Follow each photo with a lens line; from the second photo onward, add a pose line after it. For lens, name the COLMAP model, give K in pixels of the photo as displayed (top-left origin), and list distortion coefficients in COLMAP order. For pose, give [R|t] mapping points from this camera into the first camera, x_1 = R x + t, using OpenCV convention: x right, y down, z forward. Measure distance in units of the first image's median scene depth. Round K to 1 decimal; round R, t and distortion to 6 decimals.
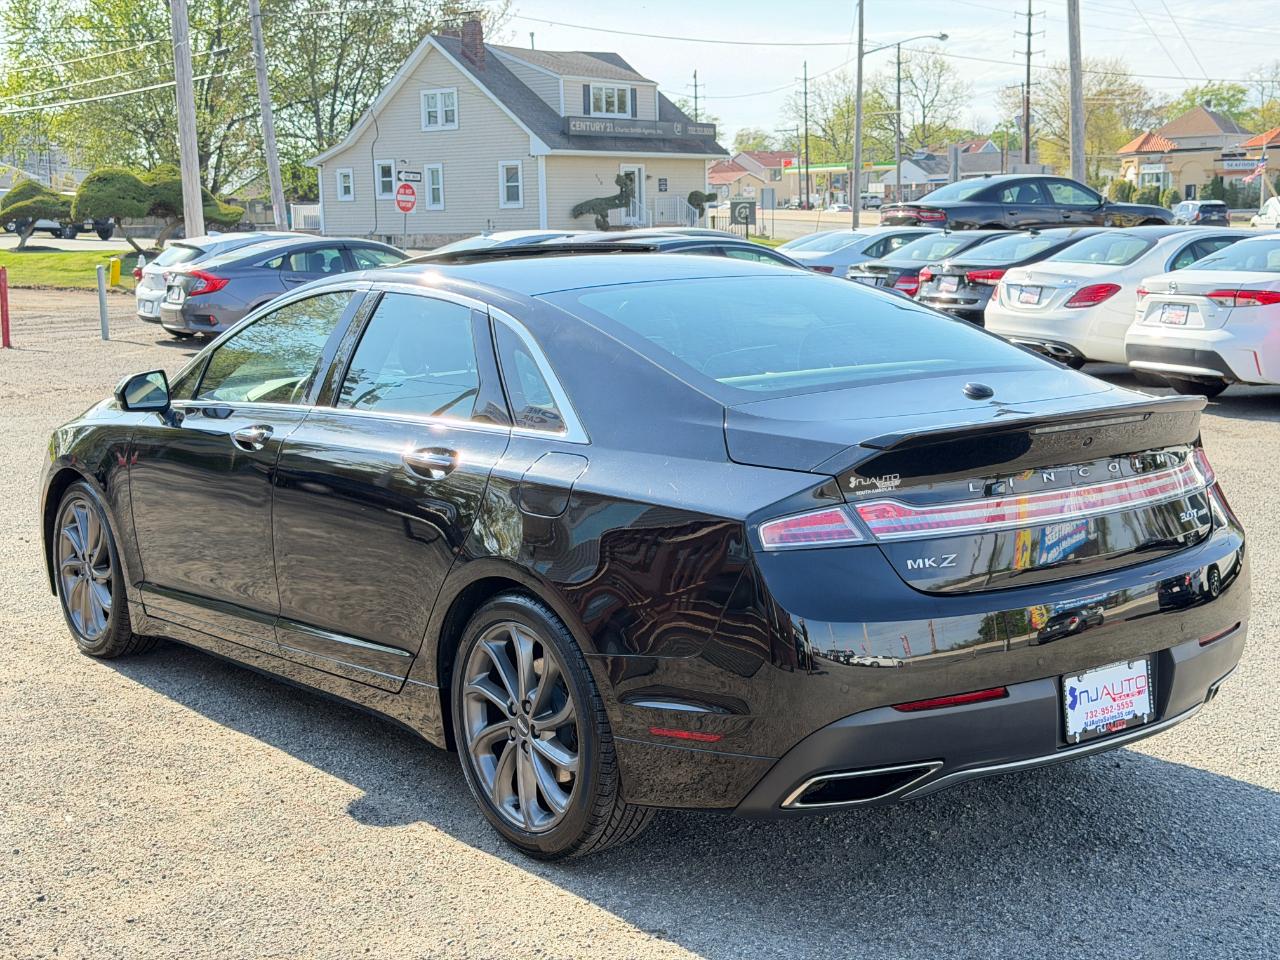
lens RADIAL K [[1816.0, 0, 648.7], [0, 1816.0, 476.7], [0, 0, 1]] dist [0.162828, -0.253326]
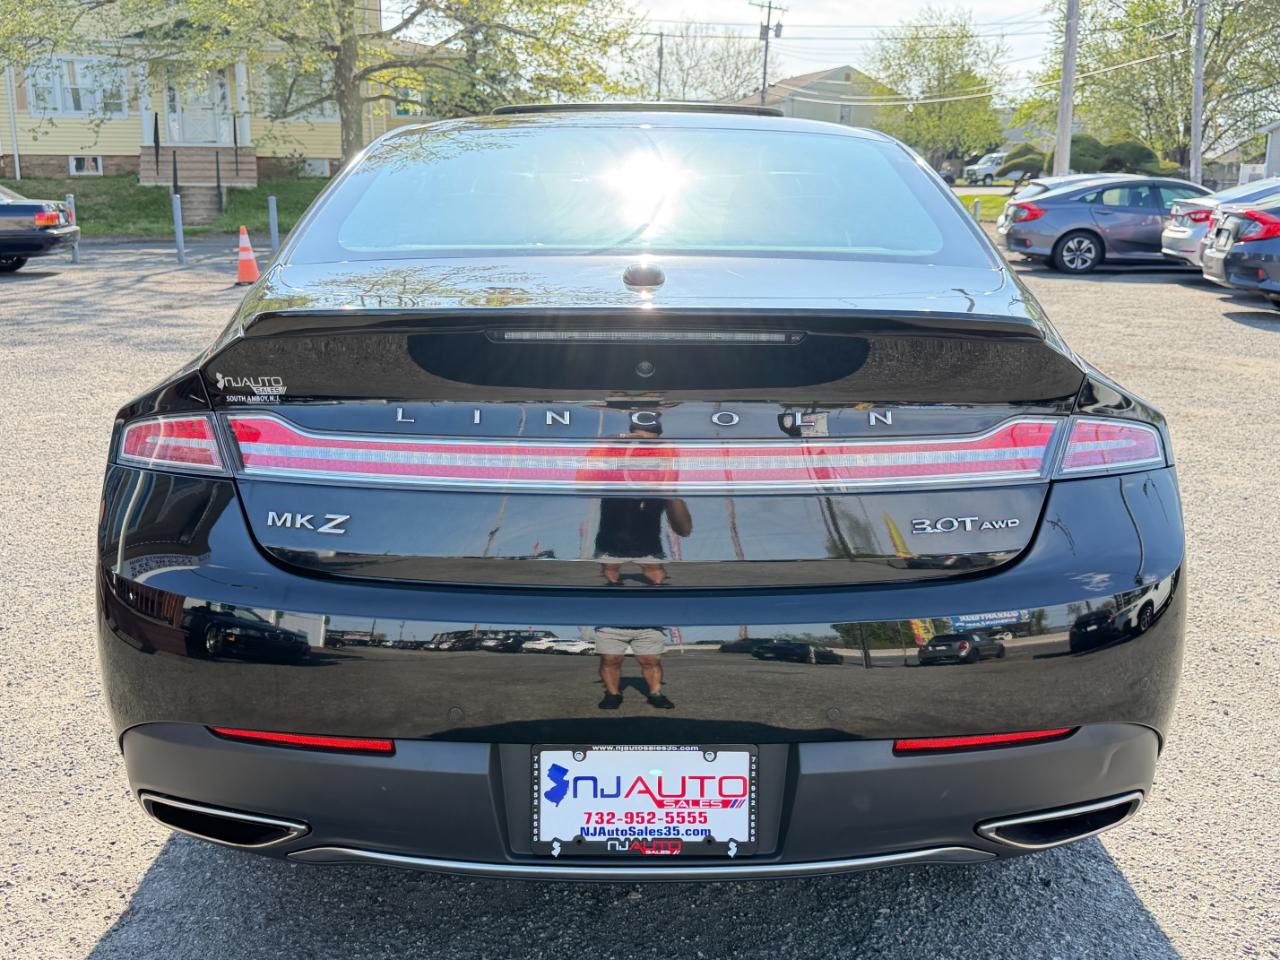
lens RADIAL K [[1275.0, 0, 646.5], [0, 1275.0, 473.9], [0, 0, 1]] dist [0.129859, -0.247958]
pose [[0.795209, 0.159476, -0.584987, 0.474465], [-0.109530, 0.986701, 0.120099, -0.033848], [0.596361, -0.031431, 0.802101, 0.662398]]
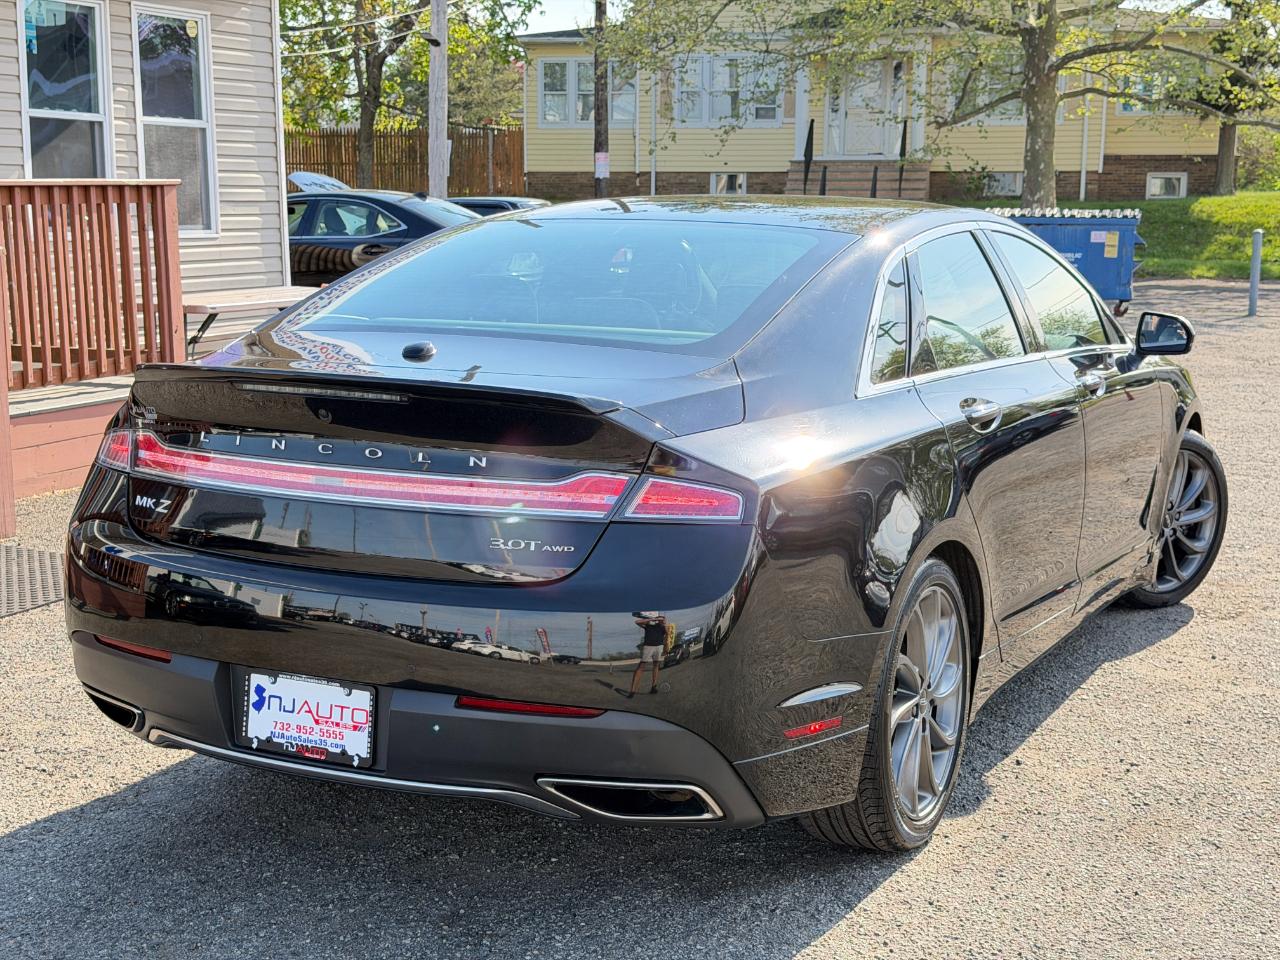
lens RADIAL K [[1816.0, 0, 648.7], [0, 1816.0, 476.7], [0, 0, 1]] dist [0.162828, -0.253326]
pose [[0.425352, 0.166819, -0.889521, 1.041268], [-0.148255, 0.982432, 0.113351, -0.106442], [0.892802, 0.083662, 0.442611, 0.750642]]
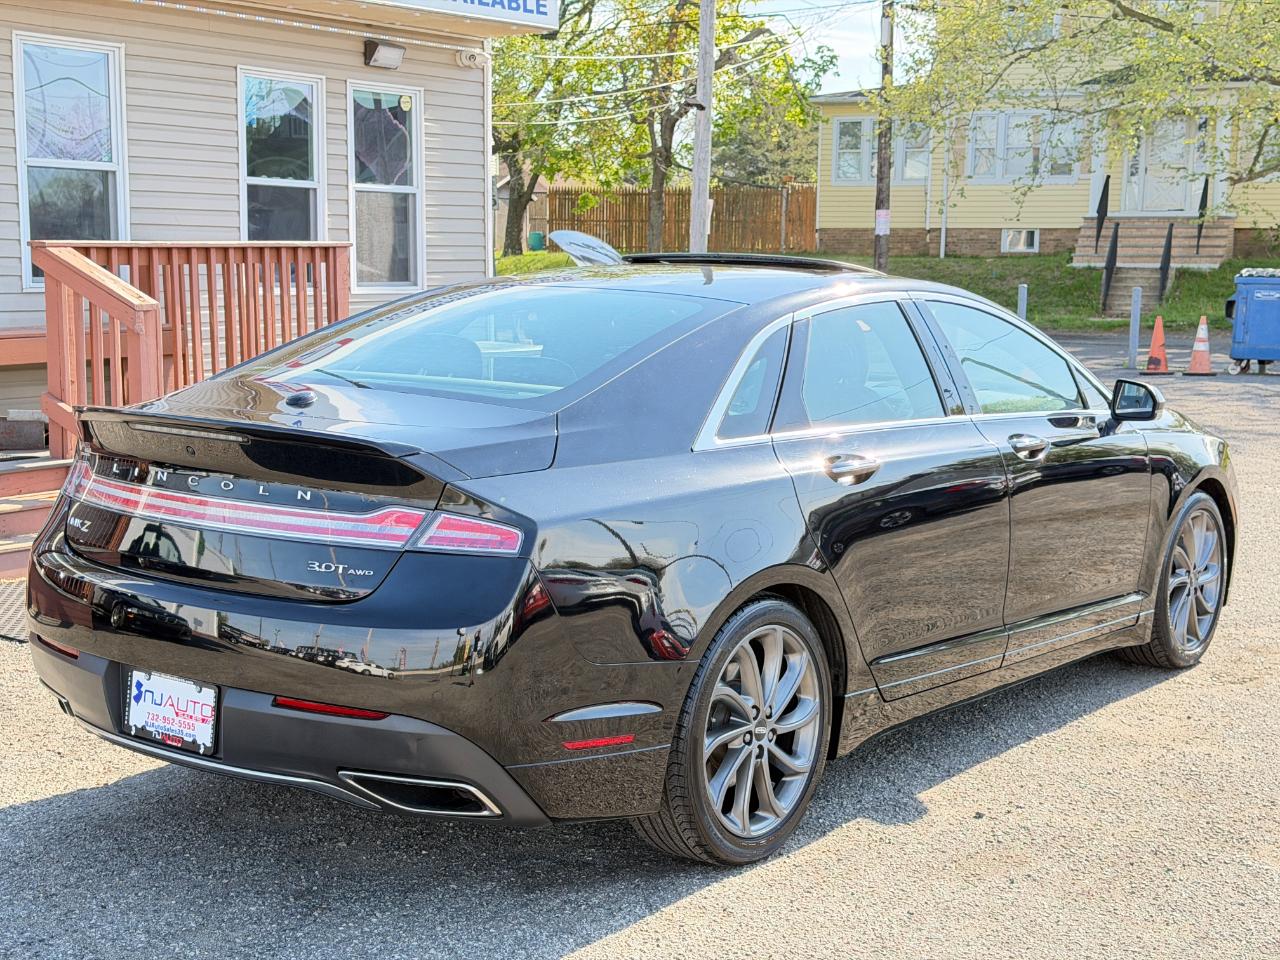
lens RADIAL K [[1816.0, 0, 648.7], [0, 1816.0, 476.7], [0, 0, 1]] dist [0.162828, -0.253326]
pose [[0.252423, 0.151178, -0.955734, 1.233780], [-0.159550, 0.980703, 0.112988, -0.154526], [0.954372, 0.123966, 0.271672, 0.952788]]
